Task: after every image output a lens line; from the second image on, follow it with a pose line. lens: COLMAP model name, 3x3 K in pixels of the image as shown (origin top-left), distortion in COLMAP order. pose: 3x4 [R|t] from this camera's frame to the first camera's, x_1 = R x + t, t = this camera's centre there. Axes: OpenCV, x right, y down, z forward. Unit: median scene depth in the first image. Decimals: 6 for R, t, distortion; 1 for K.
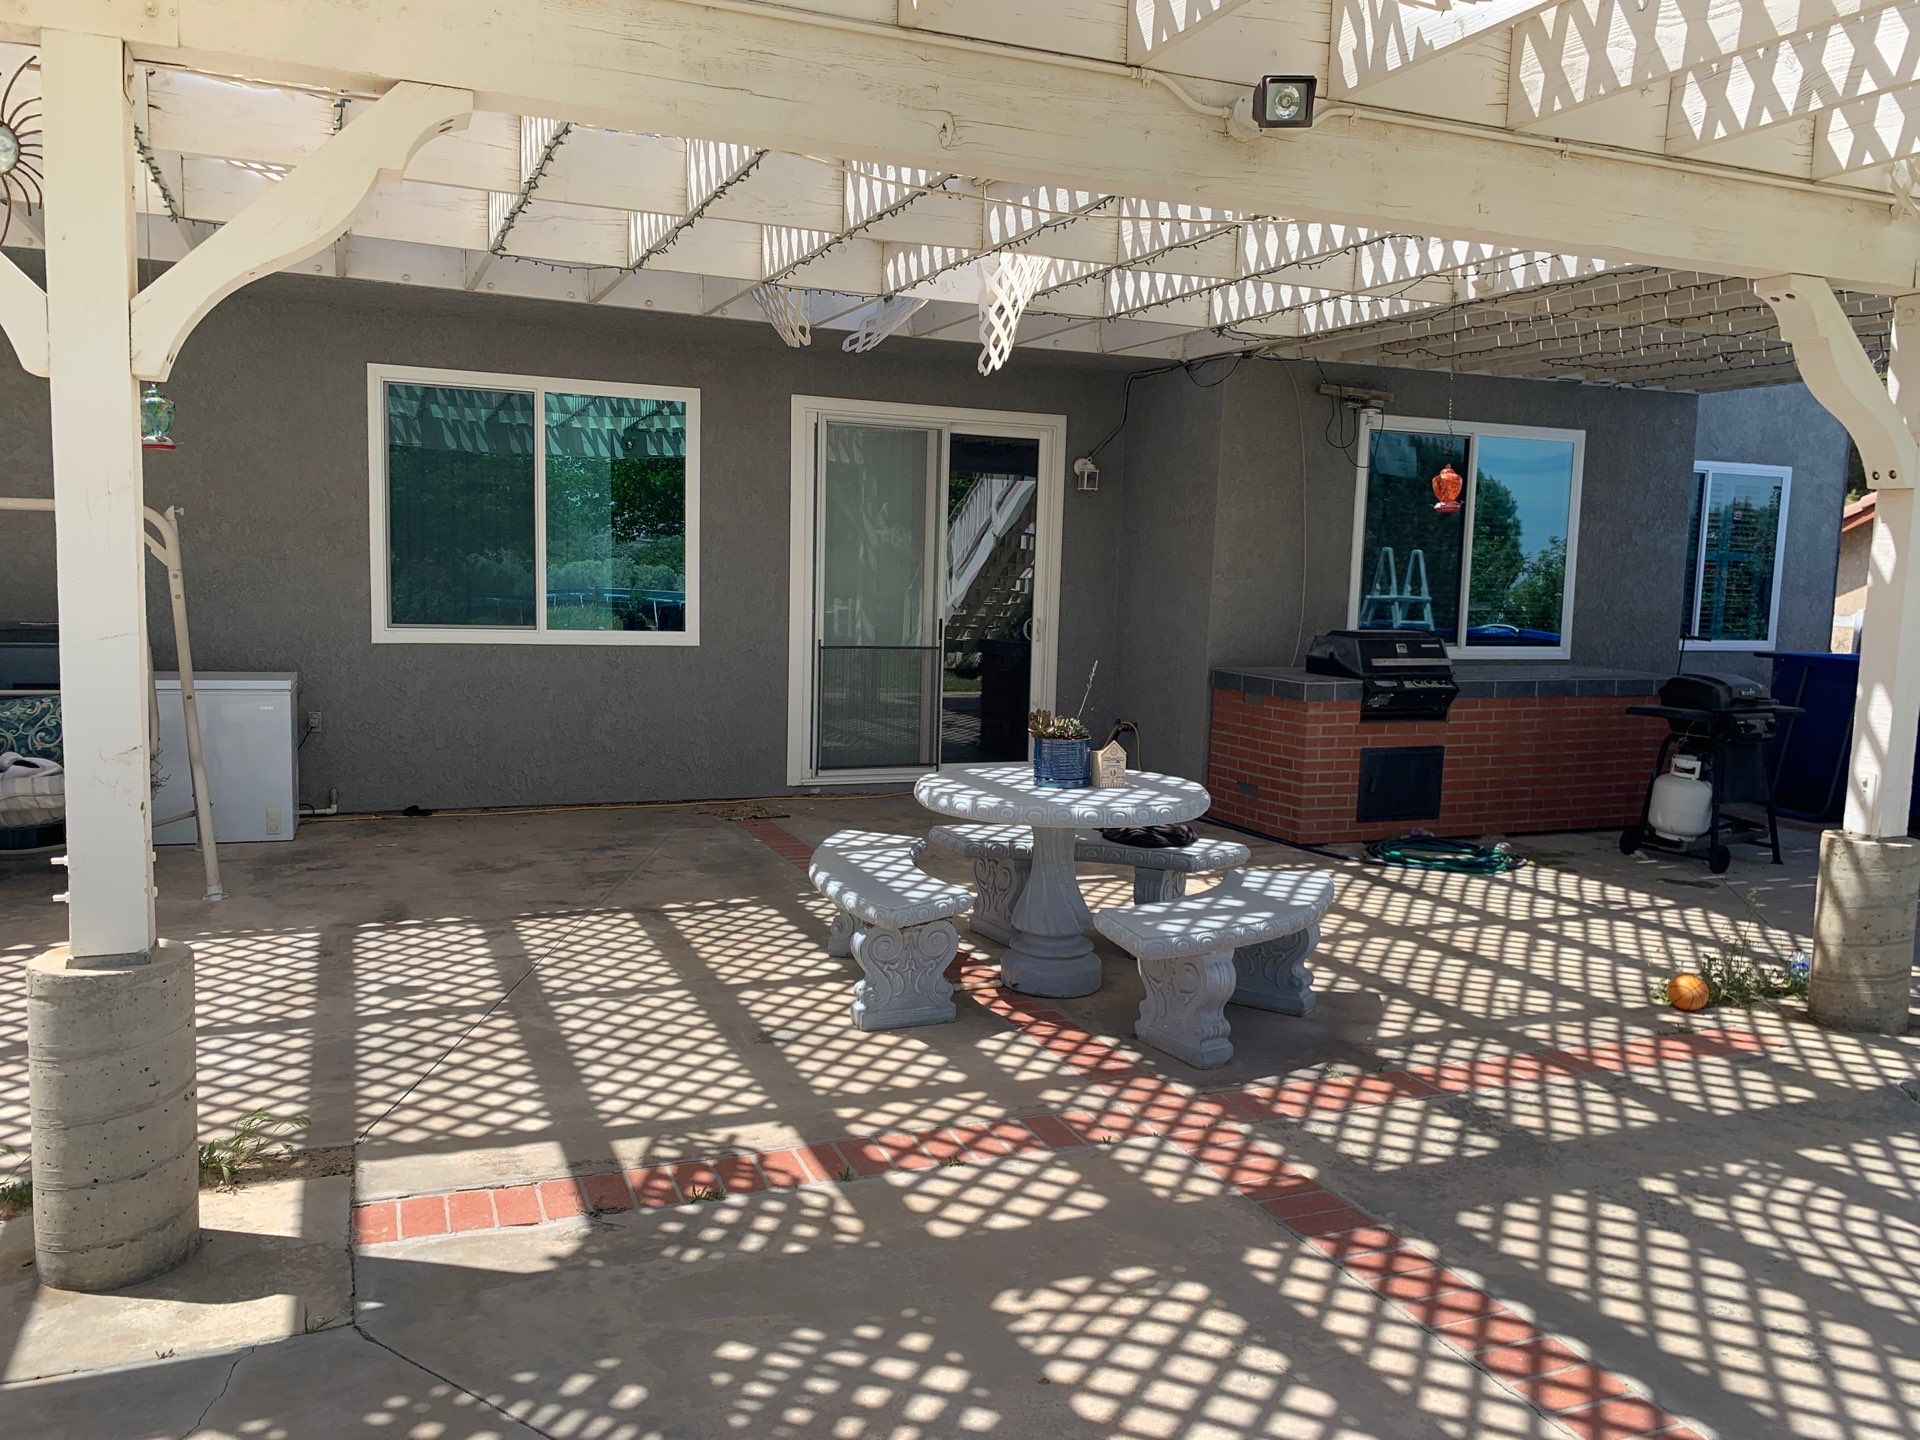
lens RADIAL K [[1442.7, 0, 960.0], [0, 1442.7, 720.0], [0, 0, 1]] dist [0.137730, -0.350116]
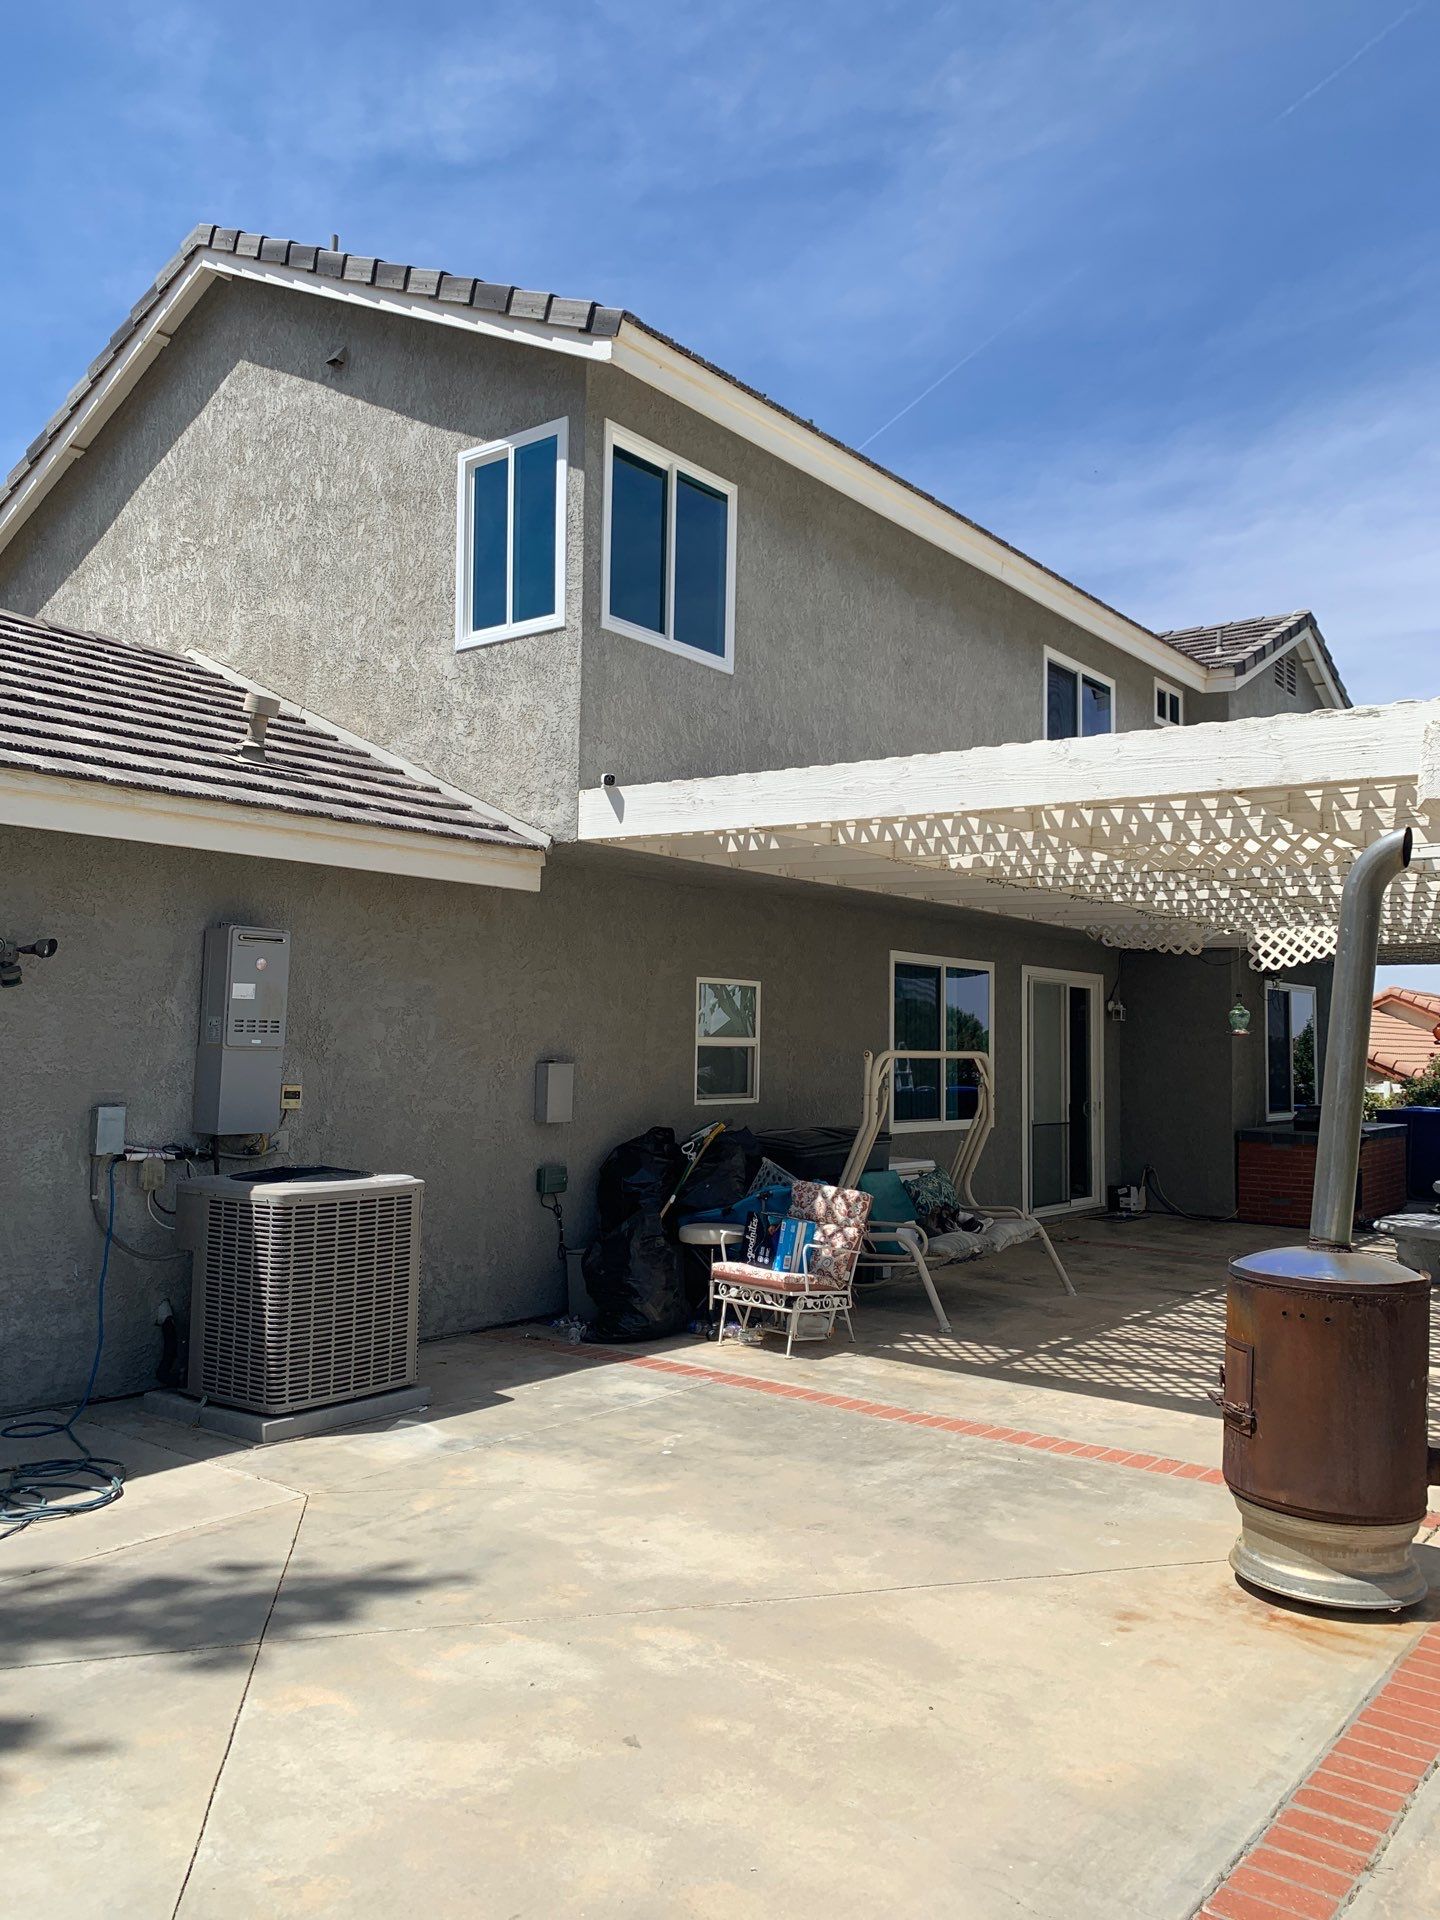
lens RADIAL K [[1442.7, 0, 728.3], [0, 1442.7, 965.5], [0, 0, 1]] dist [0.137730, -0.350116]
pose [[0.869360, 0.014218, 0.493975, -1.239158], [0.058918, 0.989474, -0.132171, -0.035491], [-0.490654, 0.144008, 0.859372, -0.209766]]
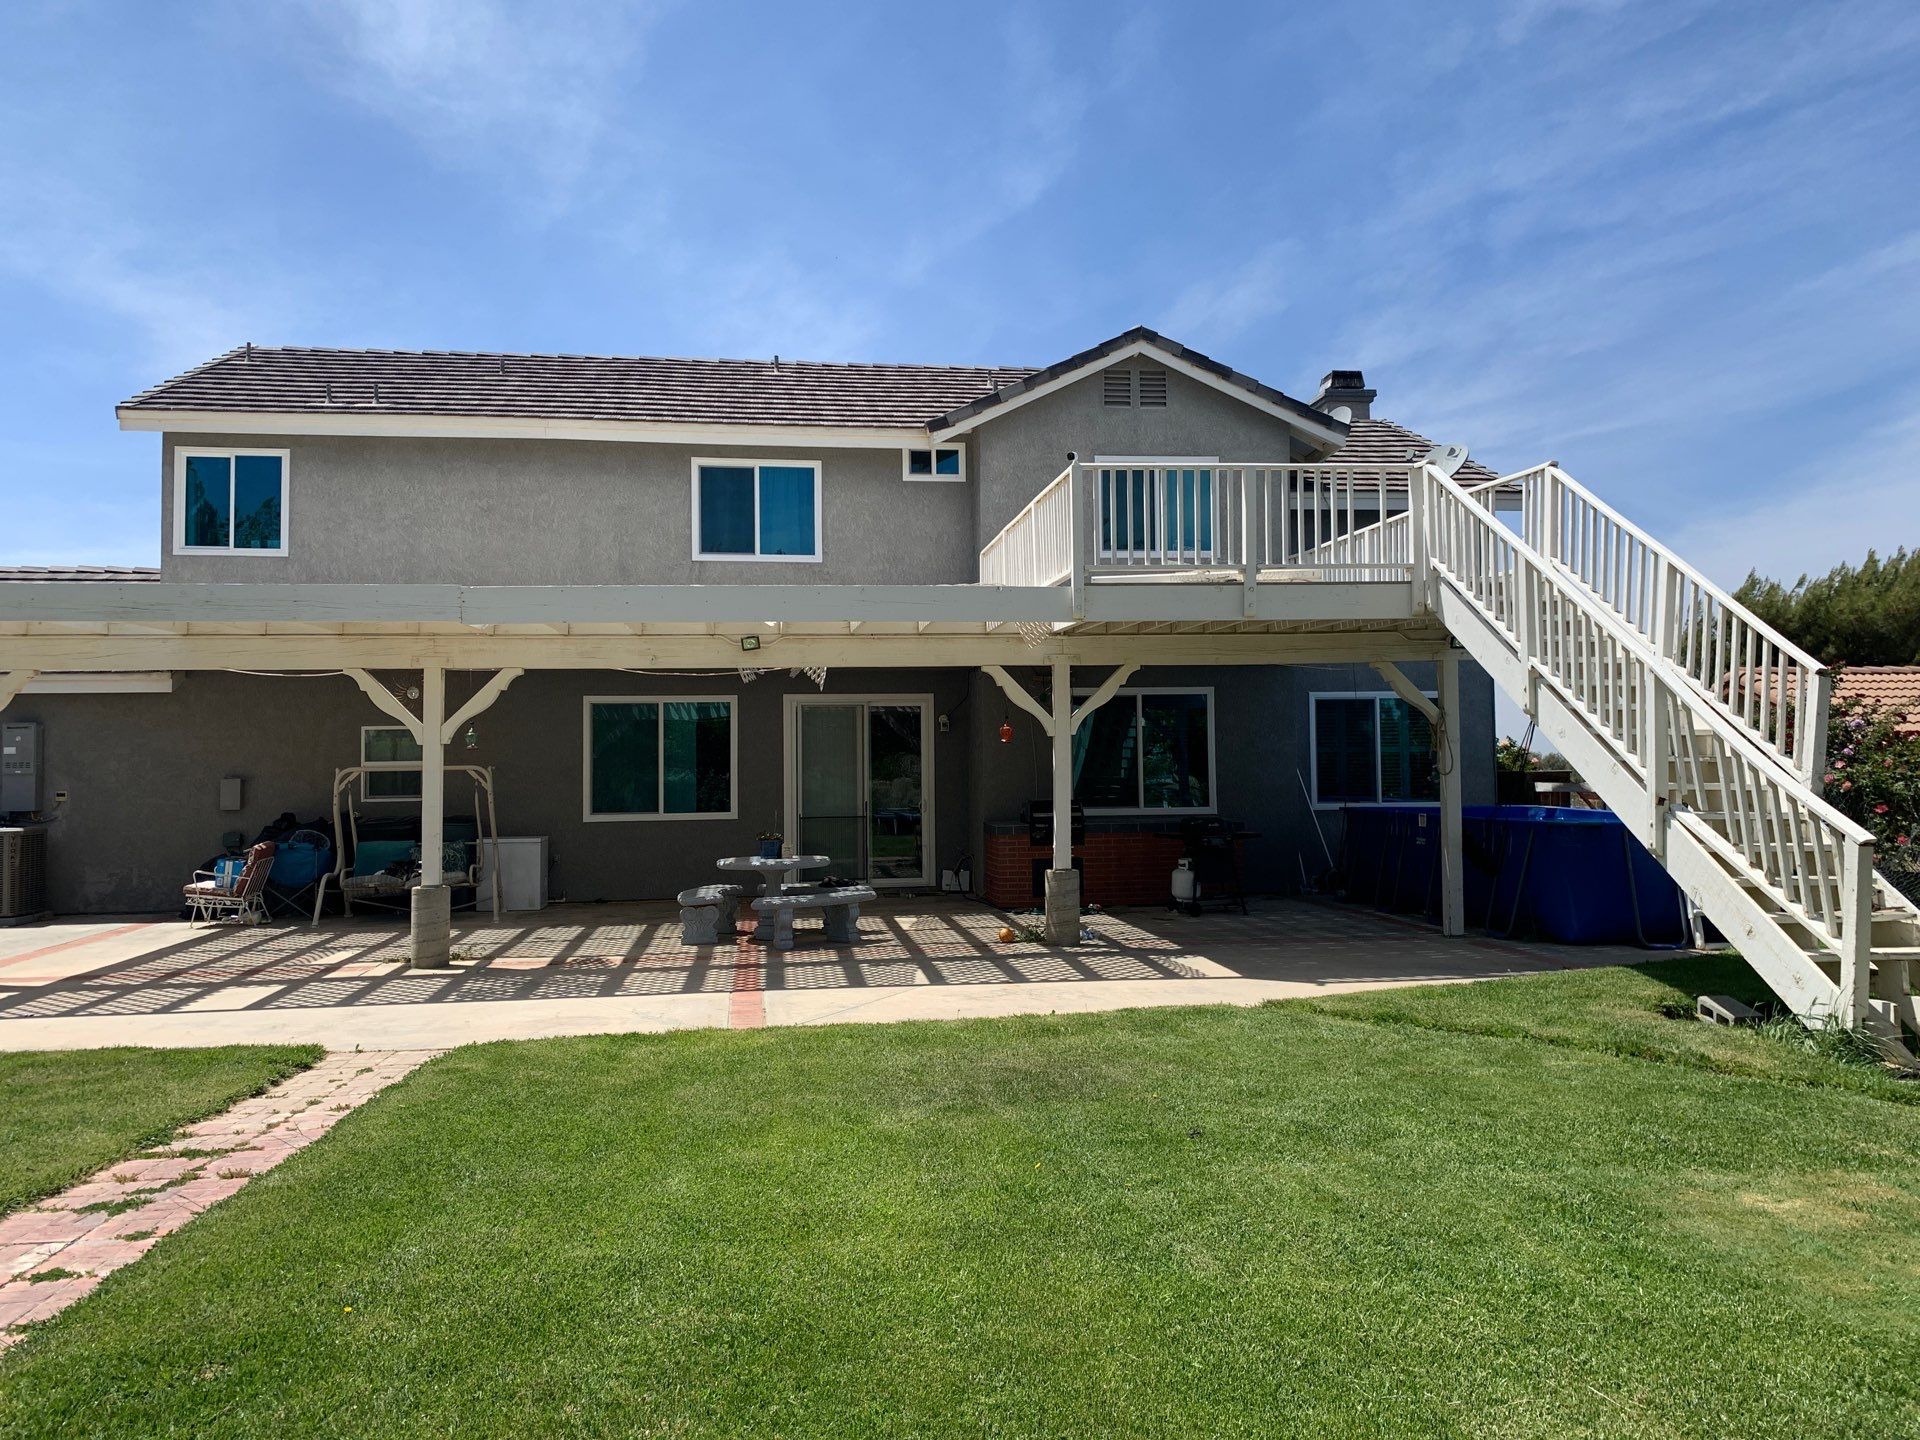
lens RADIAL K [[1442.7, 0, 960.0], [0, 1442.7, 720.0], [0, 0, 1]] dist [0.137730, -0.350116]
pose [[0.966105, -0.048979, -0.253460, 0.670093], [0.012865, 0.989751, -0.142226, 0.107692], [0.257828, 0.134145, 0.956833, -0.910997]]
